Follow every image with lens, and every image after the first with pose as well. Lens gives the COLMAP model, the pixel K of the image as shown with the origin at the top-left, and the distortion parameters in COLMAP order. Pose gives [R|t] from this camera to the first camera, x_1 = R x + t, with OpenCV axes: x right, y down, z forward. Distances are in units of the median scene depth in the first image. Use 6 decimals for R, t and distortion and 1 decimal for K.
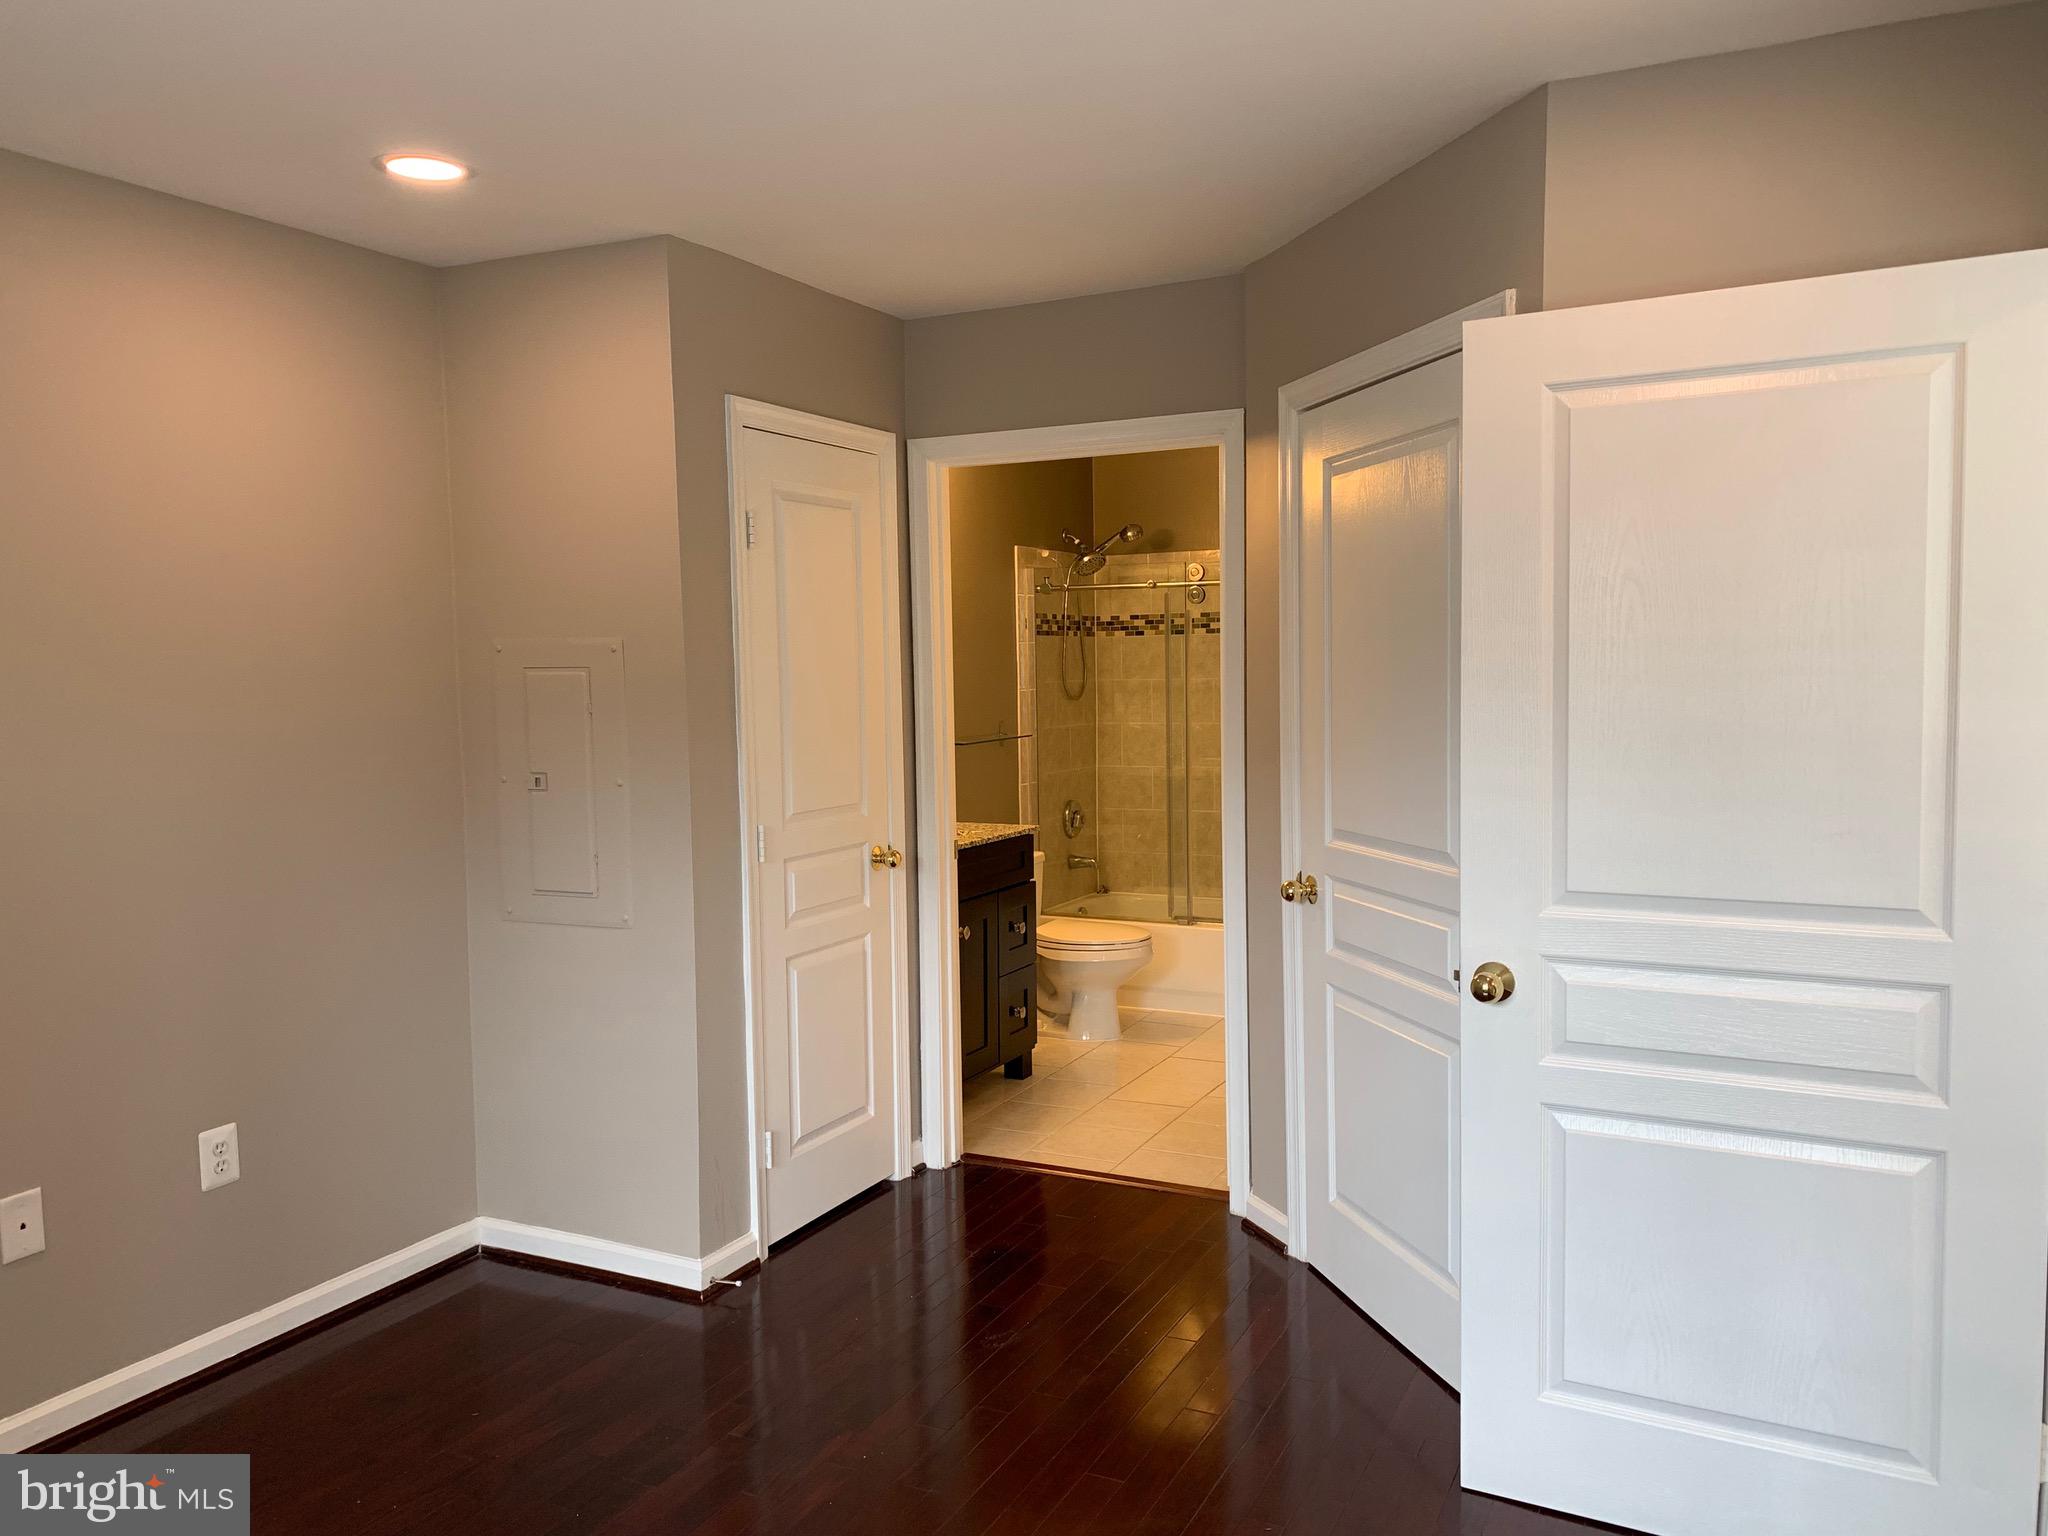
lens RADIAL K [[1553.8, 0, 1024.0], [0, 1553.8, 768.0], [0, 0, 1]] dist [0.075640, -0.125405]
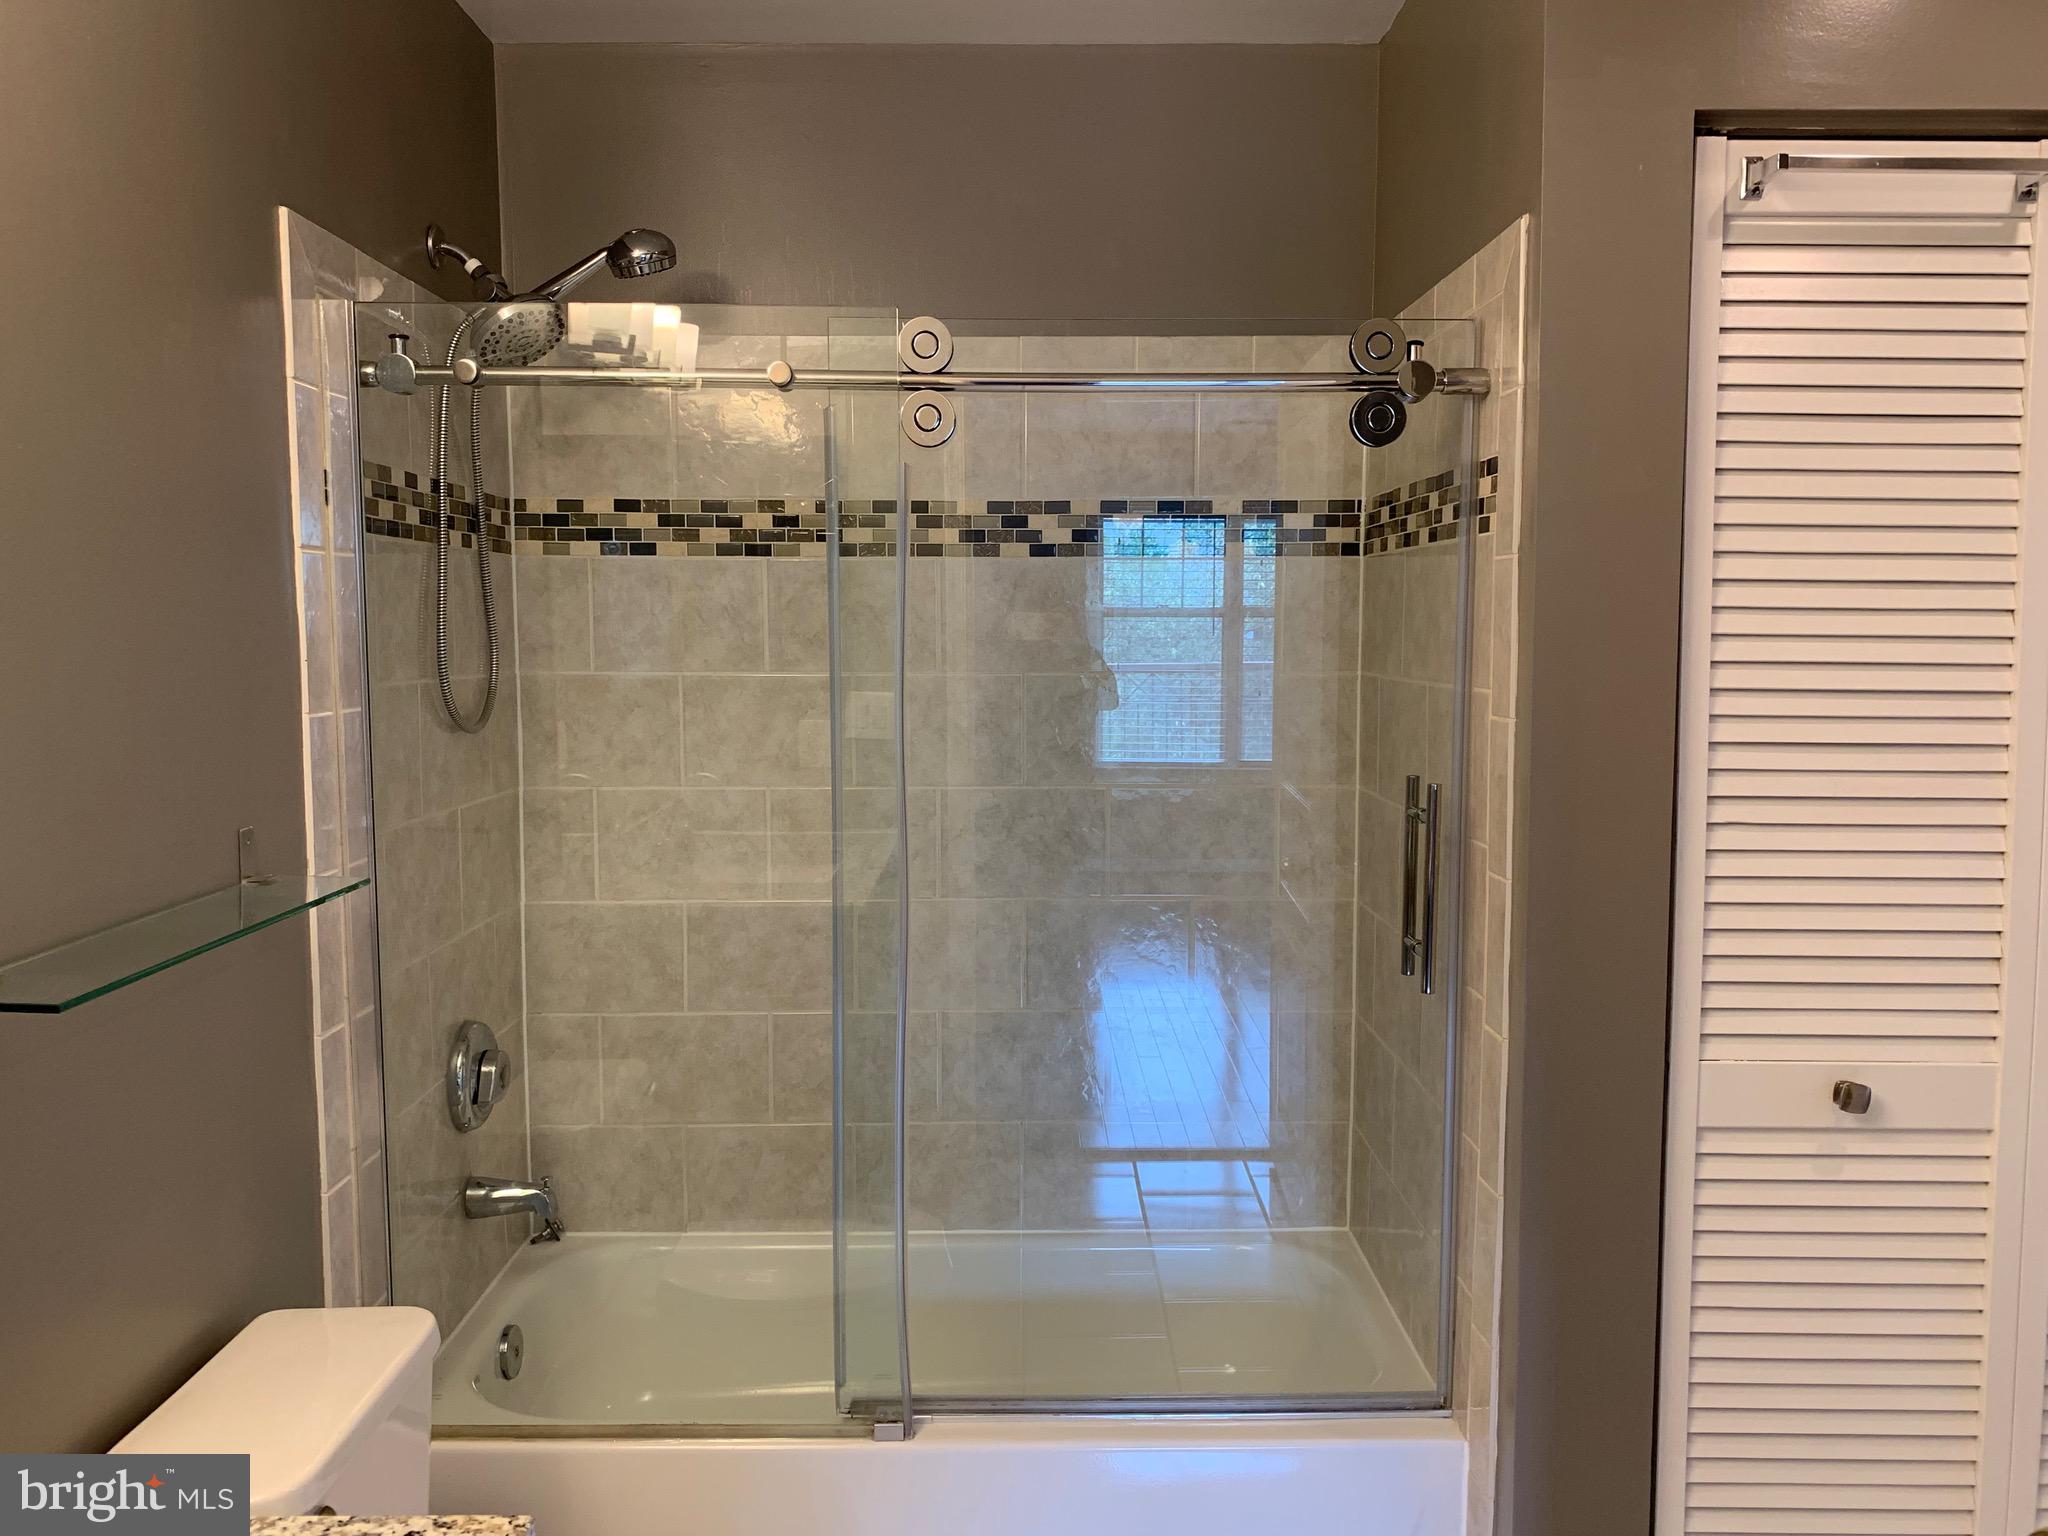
lens RADIAL K [[1553.8, 0, 1024.0], [0, 1553.8, 768.0], [0, 0, 1]] dist [0.075640, -0.125405]
pose [[0.887402, -0.025681, 0.460281, -0.018739], [0.016970, 0.999590, 0.023054, -0.041461], [-0.460685, -0.012648, 0.887474, 0.629891]]
